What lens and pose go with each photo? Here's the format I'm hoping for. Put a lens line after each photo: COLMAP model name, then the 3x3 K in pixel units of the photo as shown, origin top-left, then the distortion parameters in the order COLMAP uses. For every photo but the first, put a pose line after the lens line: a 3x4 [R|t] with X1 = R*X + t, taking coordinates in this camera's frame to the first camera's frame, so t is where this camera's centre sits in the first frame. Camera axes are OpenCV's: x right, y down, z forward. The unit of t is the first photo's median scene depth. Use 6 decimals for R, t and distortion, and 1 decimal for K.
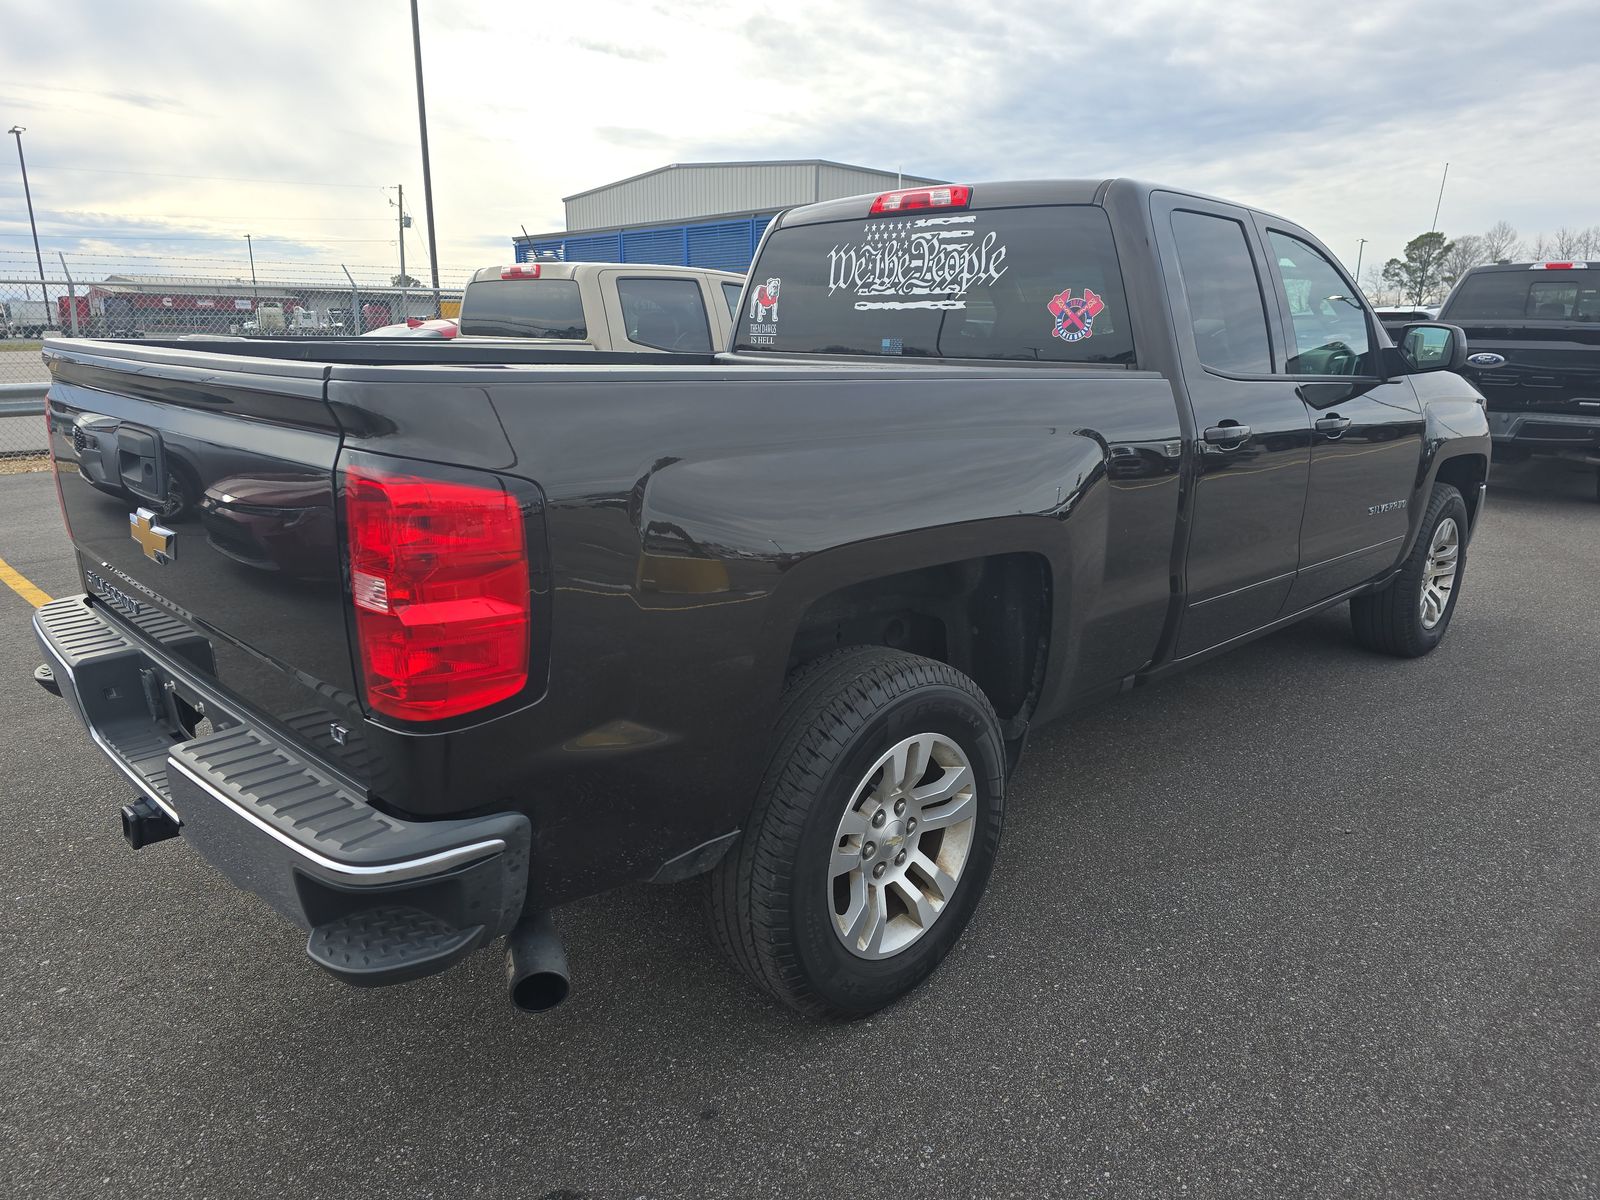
lens RADIAL K [[1070.5, 0, 802.0], [0, 1070.5, 599.3], [0, 0, 1]] dist [0.041699, -0.027827]
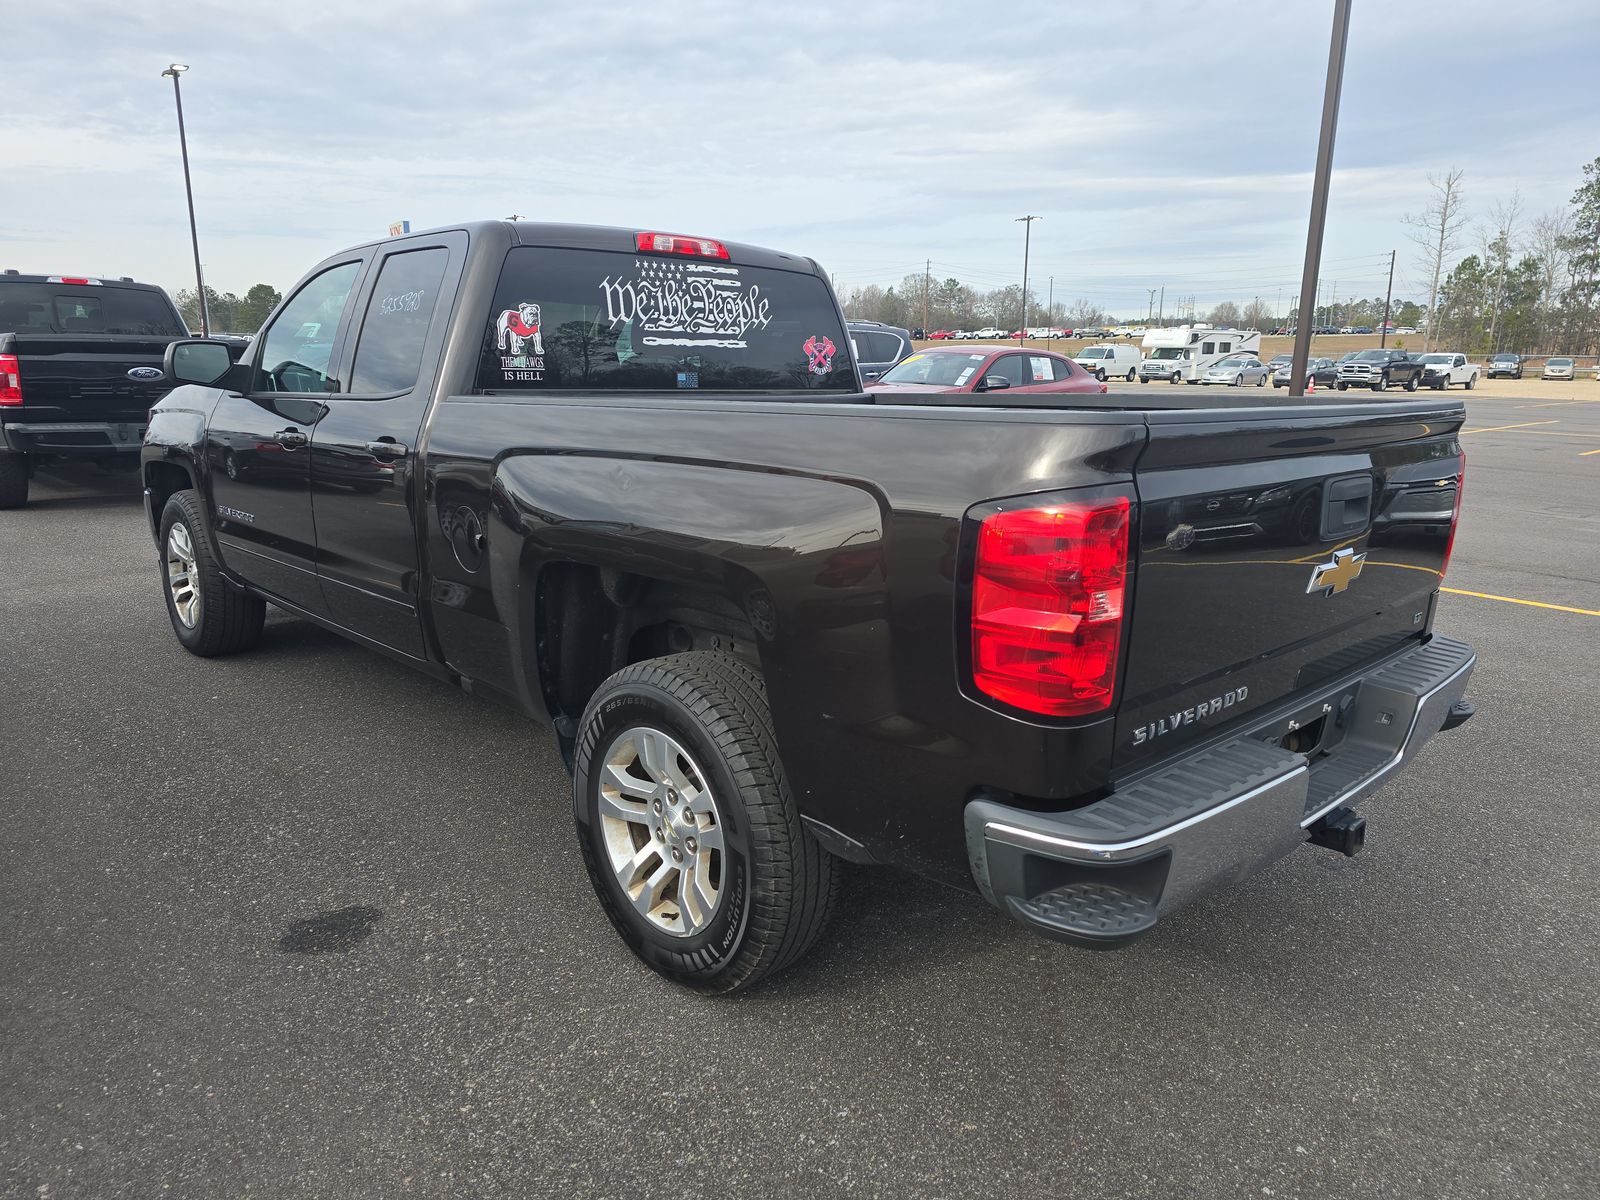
lens RADIAL K [[1070.5, 0, 796.2], [0, 1070.5, 604.4], [0, 0, 1]] dist [0.041699, -0.027827]
pose [[0.027279, -0.231381, 0.972481, -1.019855], [0.226340, 0.949007, 0.219446, -0.238546], [-0.973666, 0.214125, 0.078259, 0.876308]]
